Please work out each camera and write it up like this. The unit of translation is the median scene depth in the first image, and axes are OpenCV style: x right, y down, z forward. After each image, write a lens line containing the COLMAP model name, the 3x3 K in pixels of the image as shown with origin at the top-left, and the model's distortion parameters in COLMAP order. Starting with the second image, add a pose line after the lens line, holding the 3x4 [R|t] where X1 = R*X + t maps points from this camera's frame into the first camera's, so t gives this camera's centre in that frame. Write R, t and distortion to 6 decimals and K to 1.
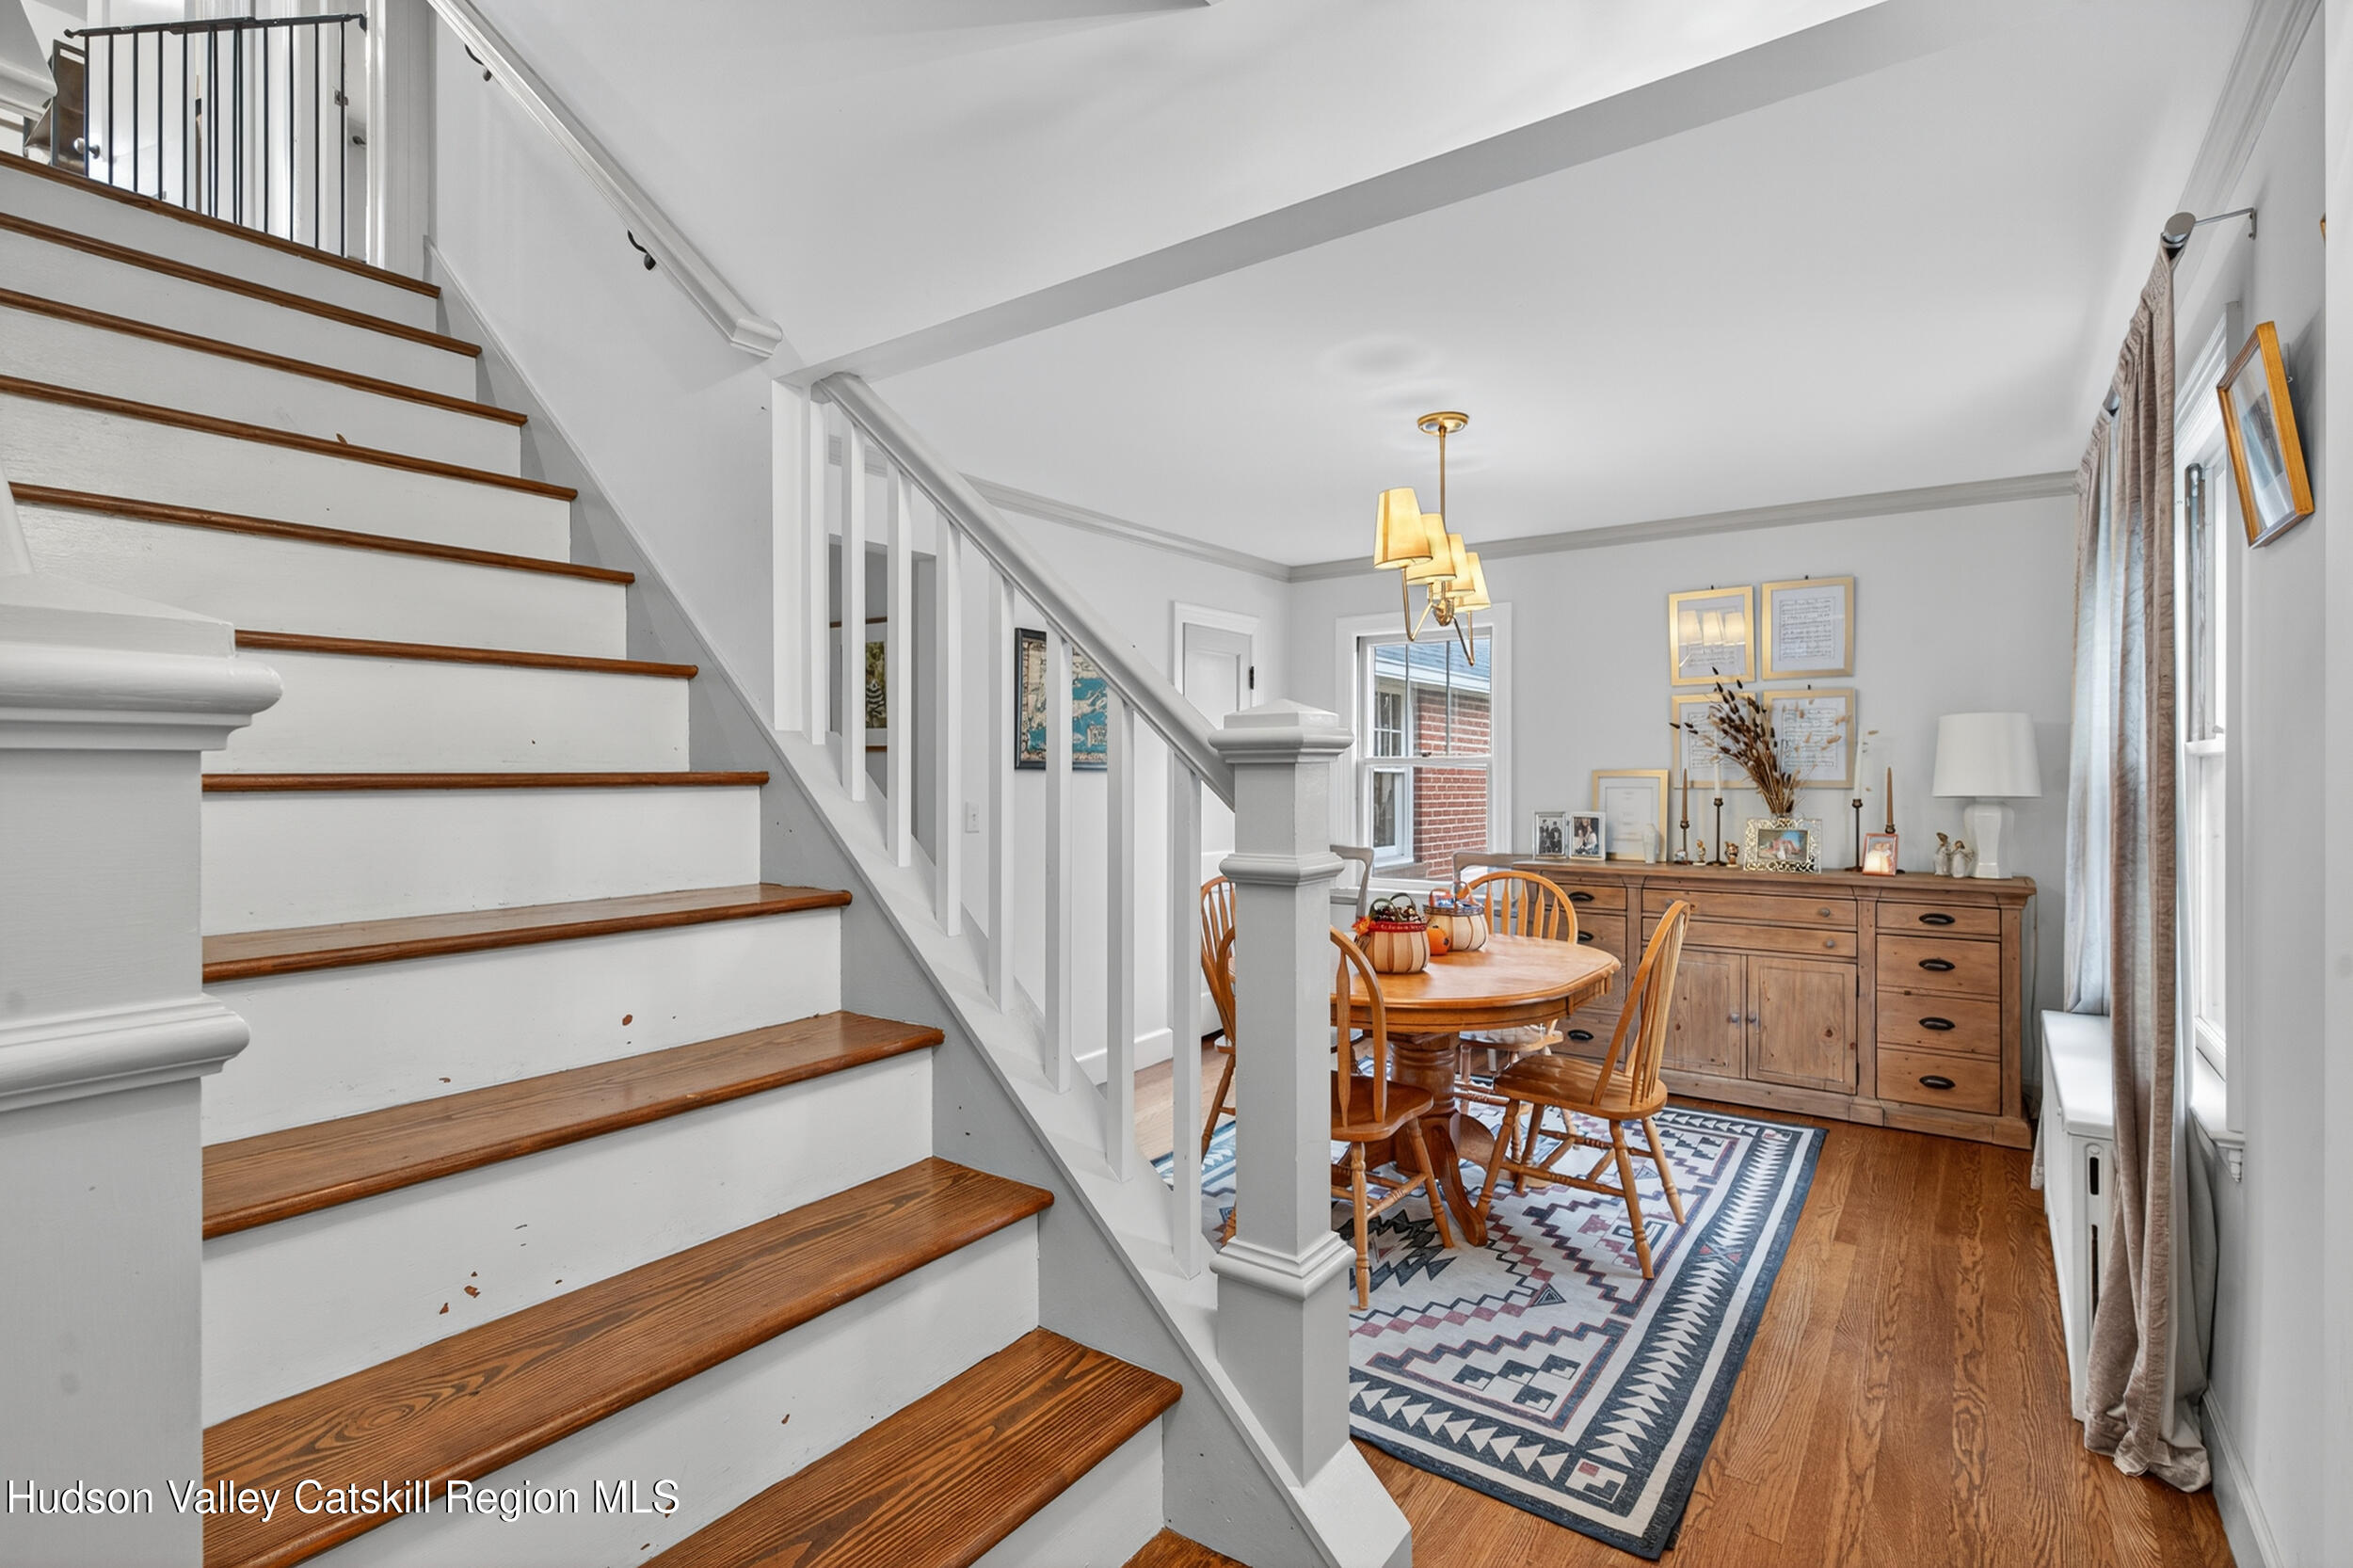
lens RADIAL K [[1136.5, 0, 1184.9], [0, 1136.5, 765.3], [0, 0, 1]] dist [-0.000693, 0.000227]
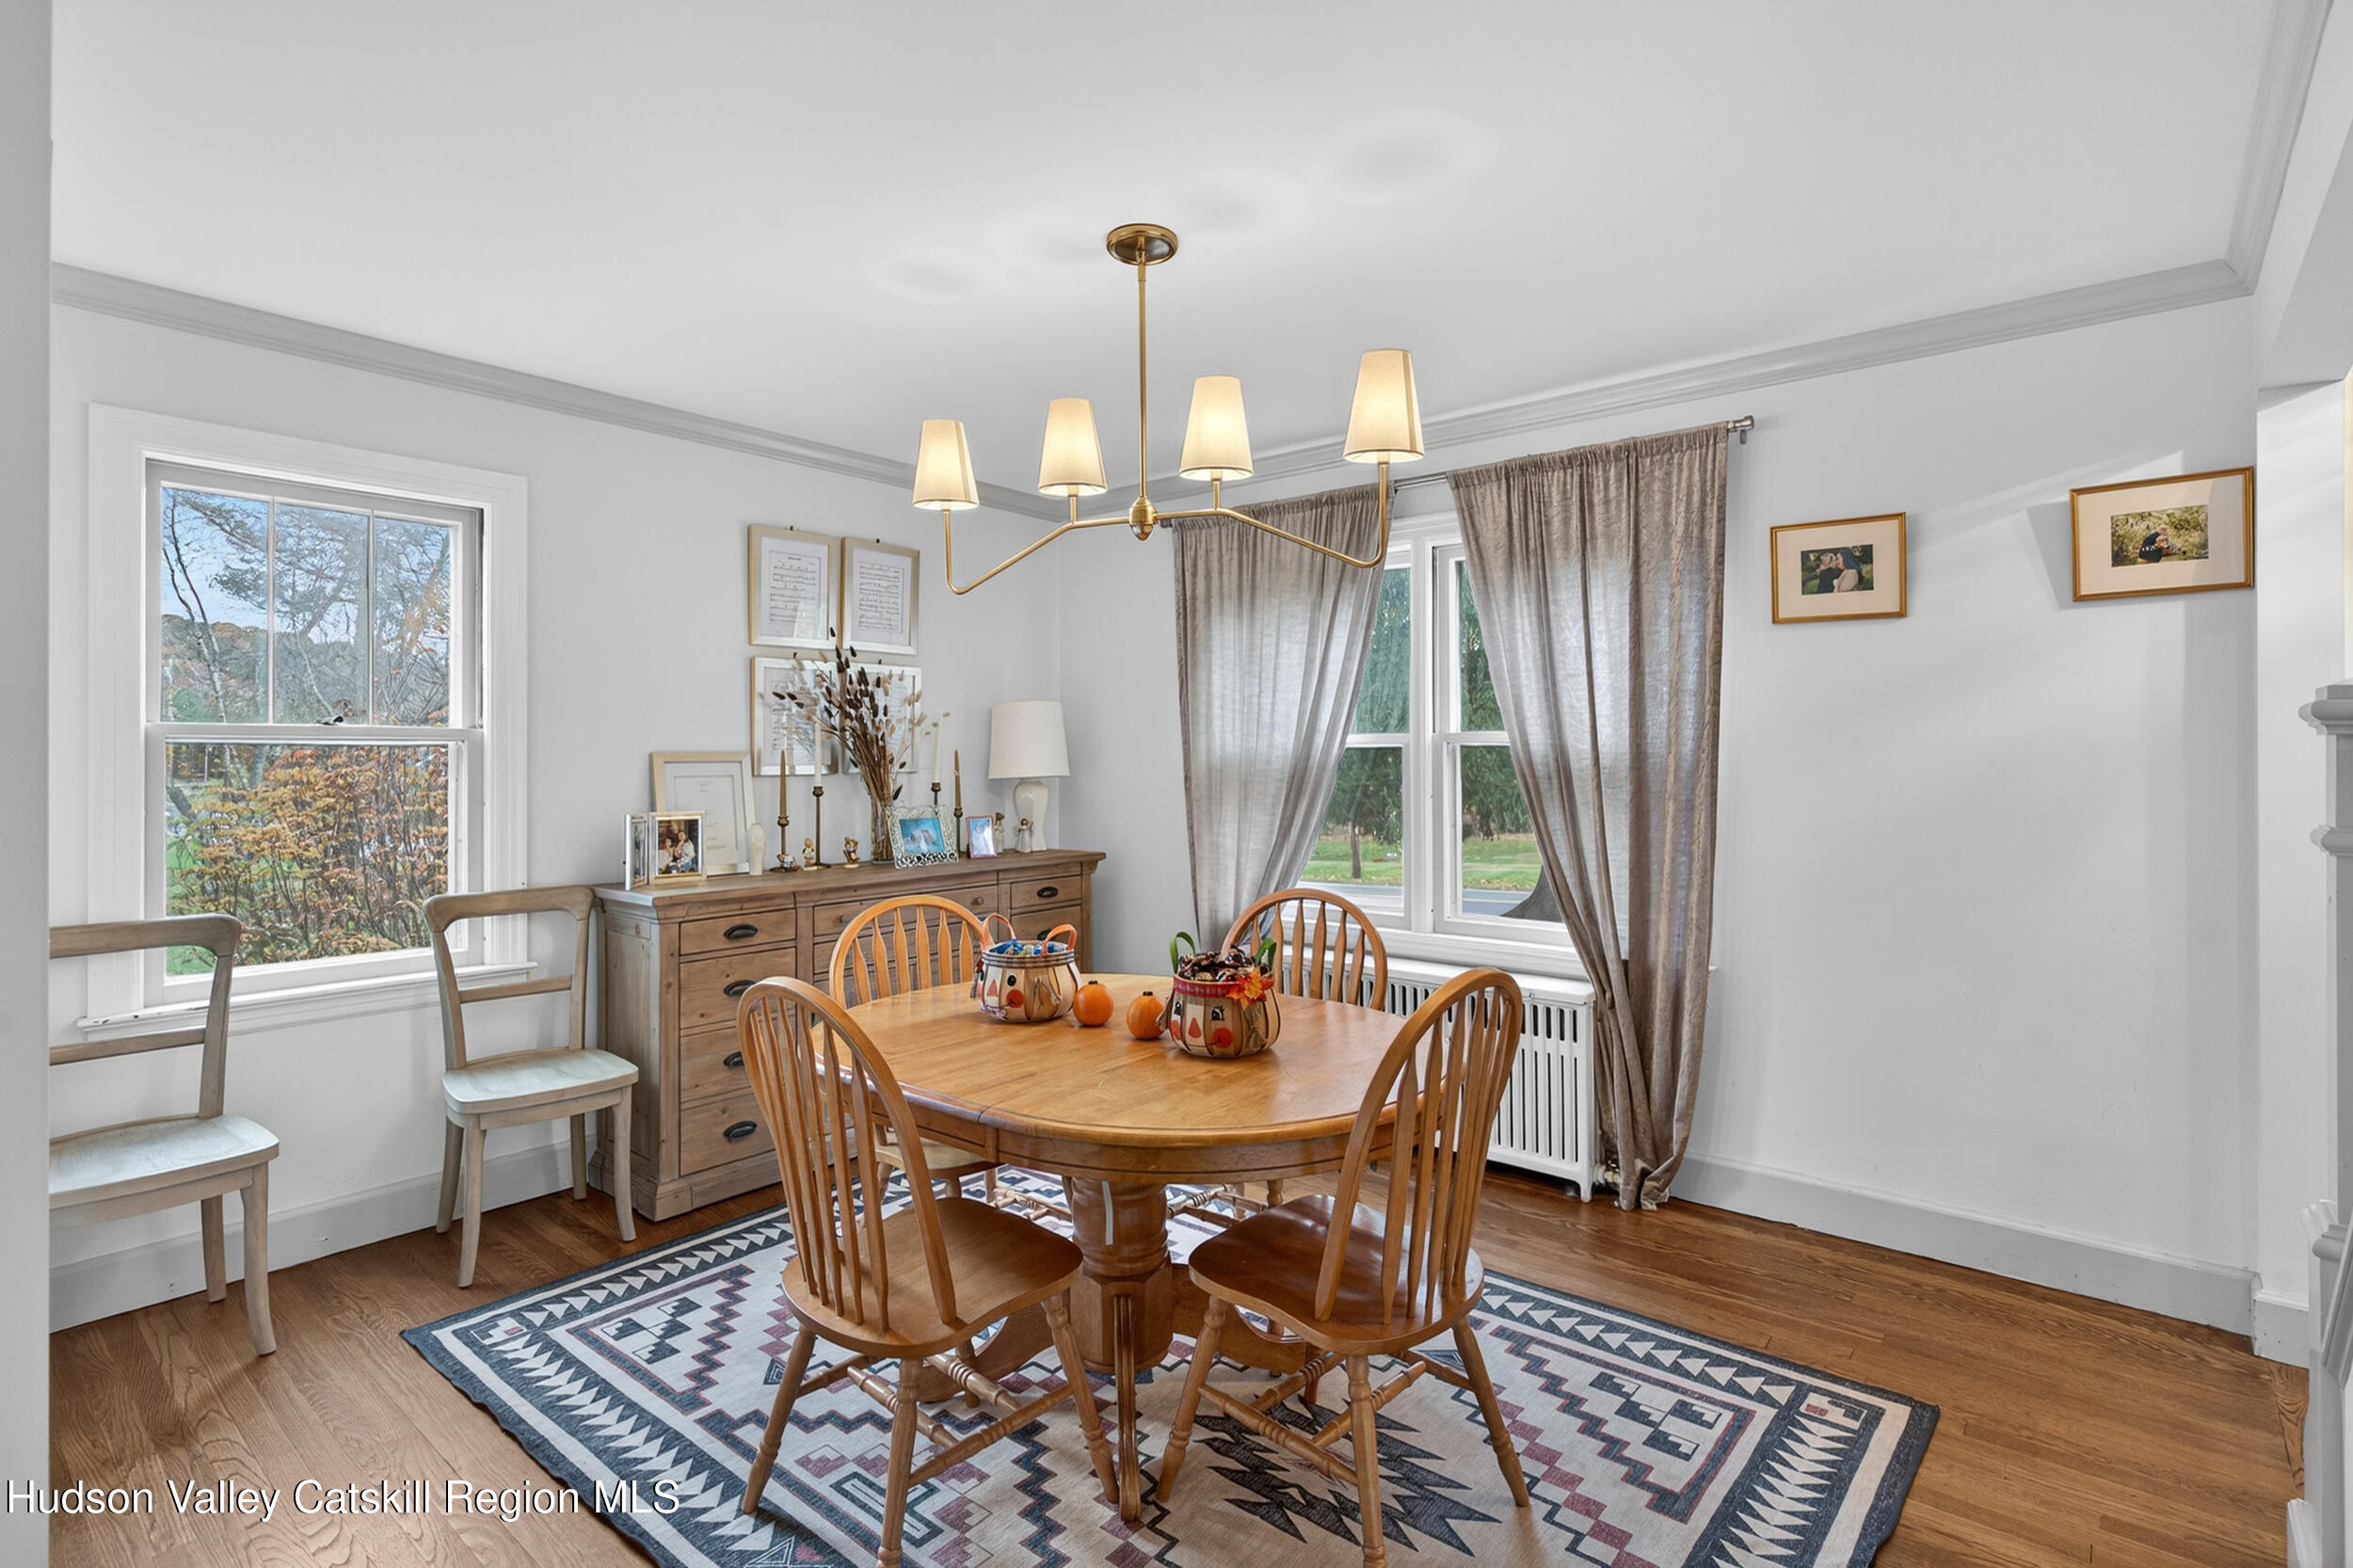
lens RADIAL K [[1117.9, 0, 1232.6], [0, 1117.9, 748.7], [0, 0, 1]] dist [-0.001450, -0.000225]
pose [[0.076687, 0.007603, 0.997026, -0.600231], [-0.001606, 0.999971, -0.007501, 0.013653], [-0.997054, -0.001026, 0.076697, 1.217576]]
